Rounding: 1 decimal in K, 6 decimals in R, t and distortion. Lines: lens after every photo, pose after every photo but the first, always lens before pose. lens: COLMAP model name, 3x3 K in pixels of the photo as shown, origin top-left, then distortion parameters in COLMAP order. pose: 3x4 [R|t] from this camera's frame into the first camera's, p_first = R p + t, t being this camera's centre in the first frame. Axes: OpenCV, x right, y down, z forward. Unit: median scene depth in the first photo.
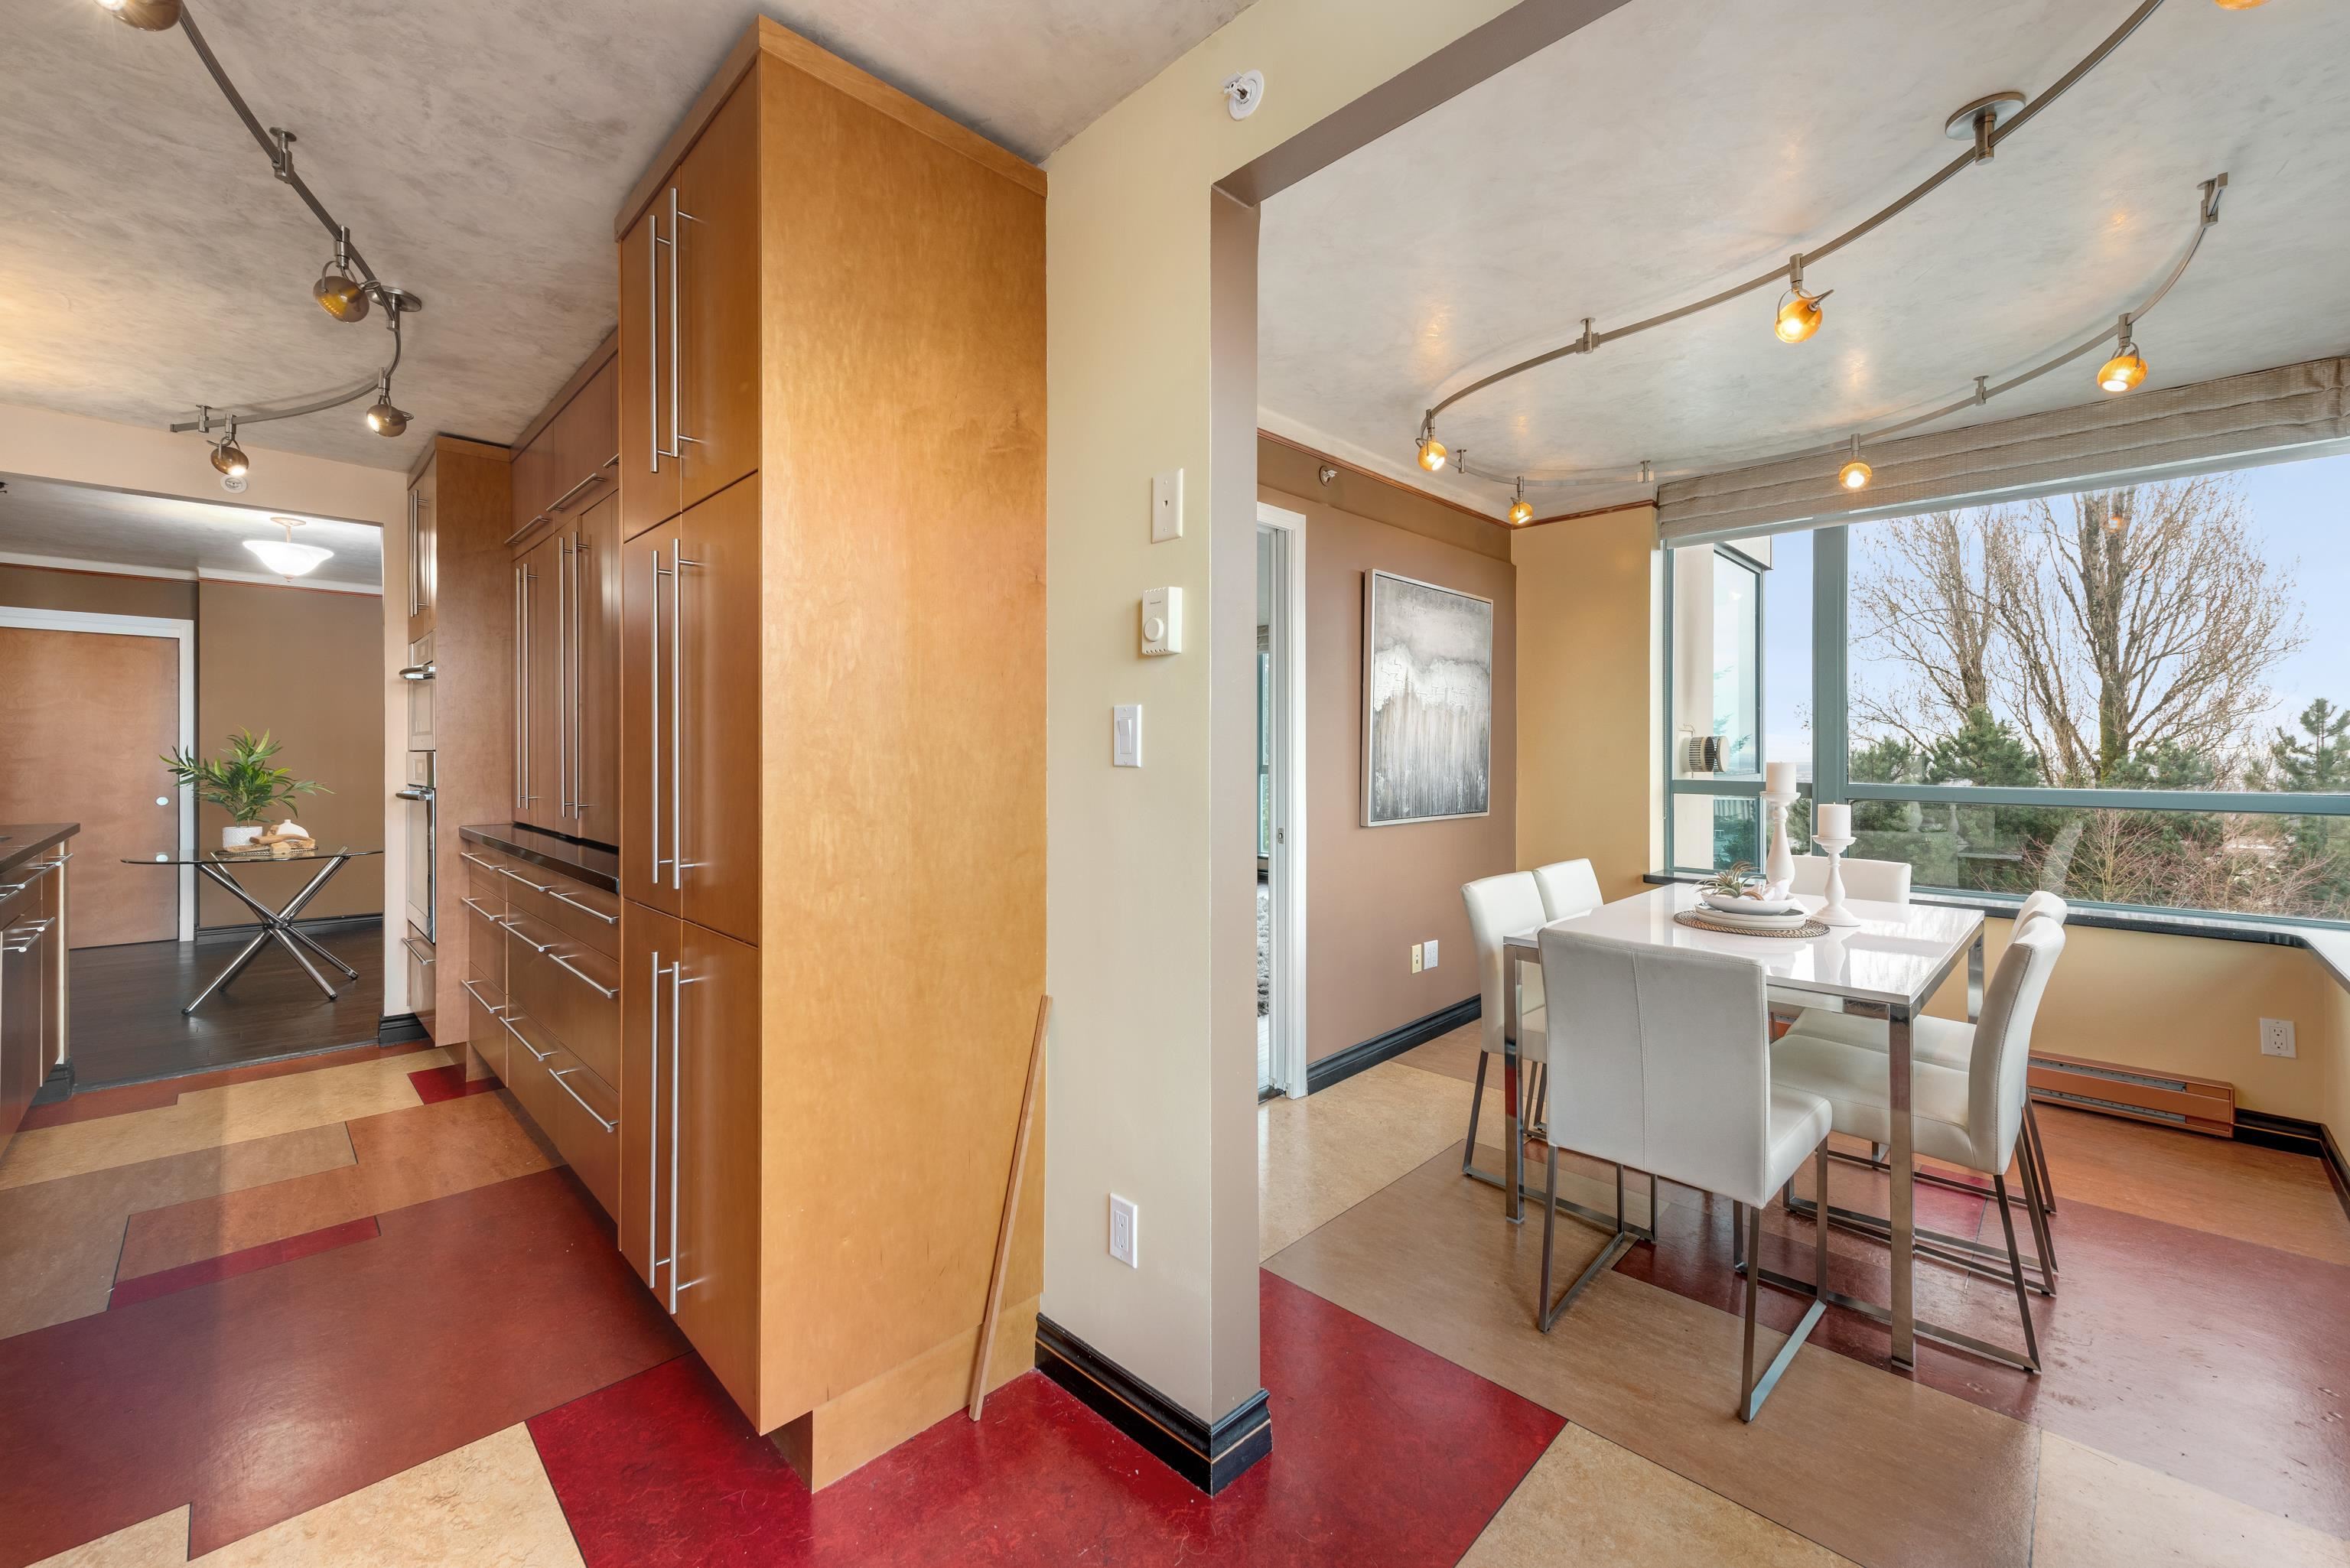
lens RADIAL K [[915.1, 0, 1163.7], [0, 915.1, 755.8], [0, 0, 1]] dist [0.007609, -0.002834]
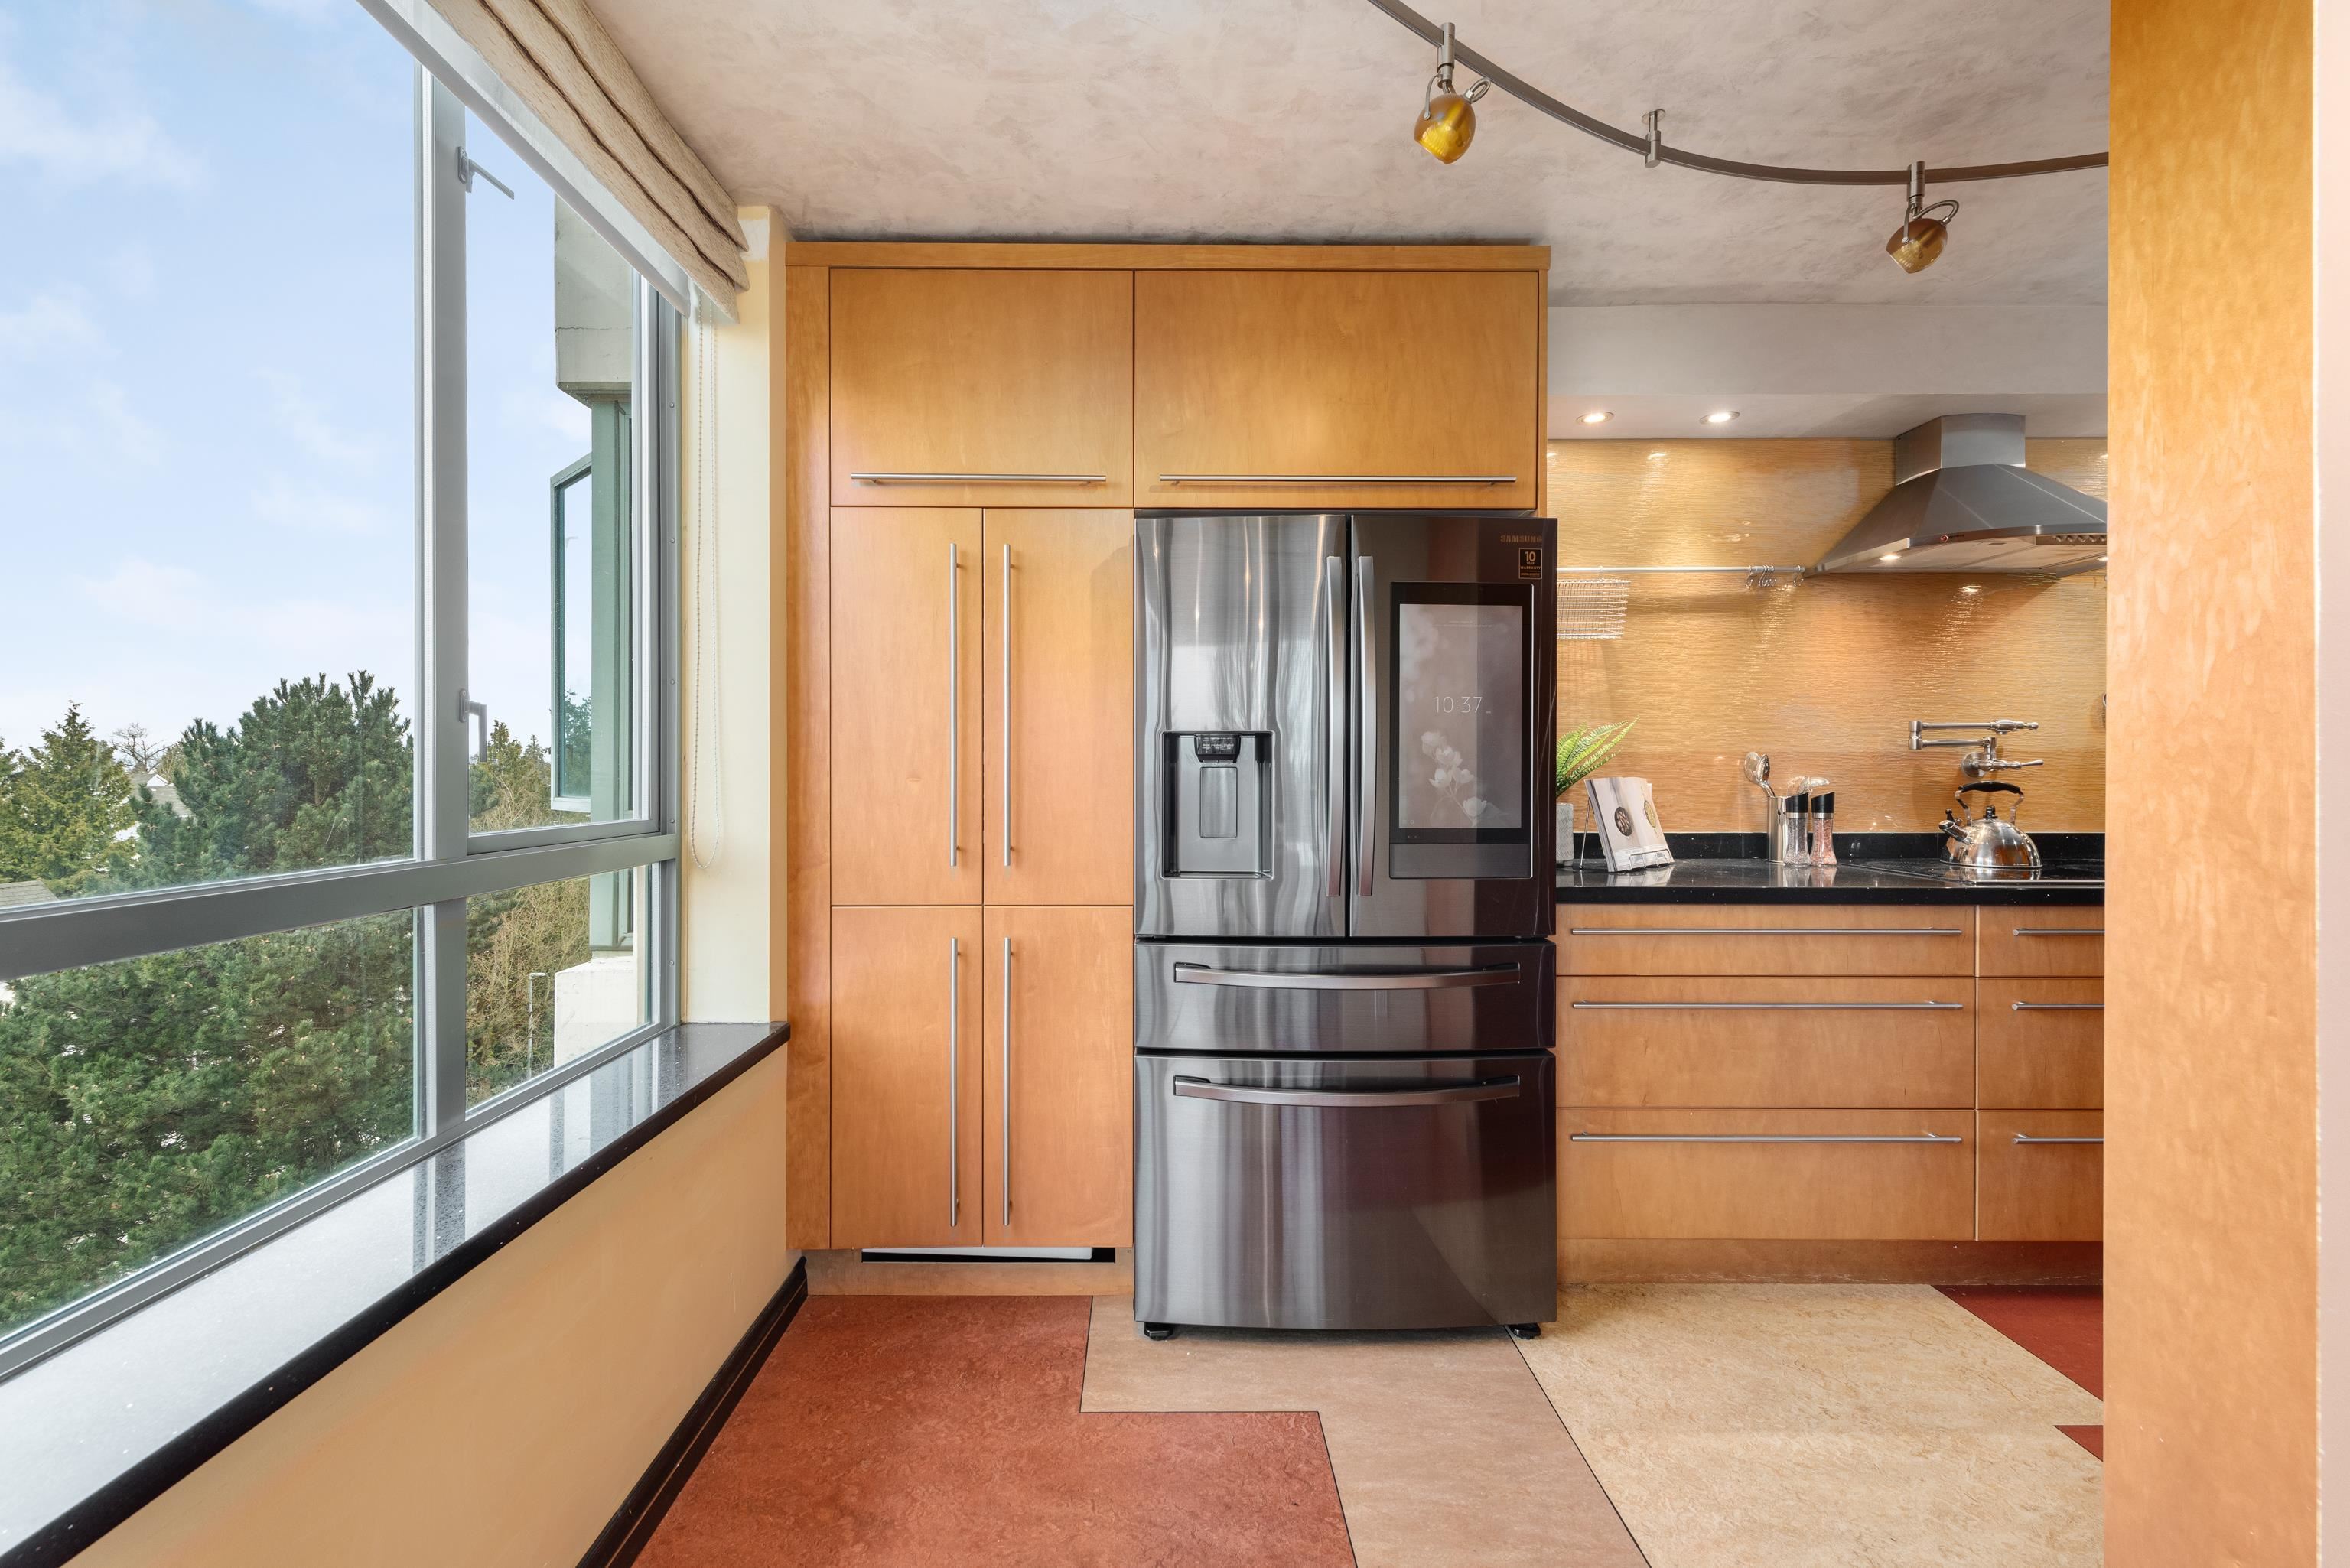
lens RADIAL K [[915.1, 0, 1152.1], [0, 915.1, 773.0], [0, 0, 1]] dist [0.007609, -0.002834]
pose [[-0.716299, 0.000620, -0.697793, 0.287770], [-0.001712, 0.999995, 0.002646, -0.000610], [0.697791, 0.003090, -0.716295, 0.447349]]
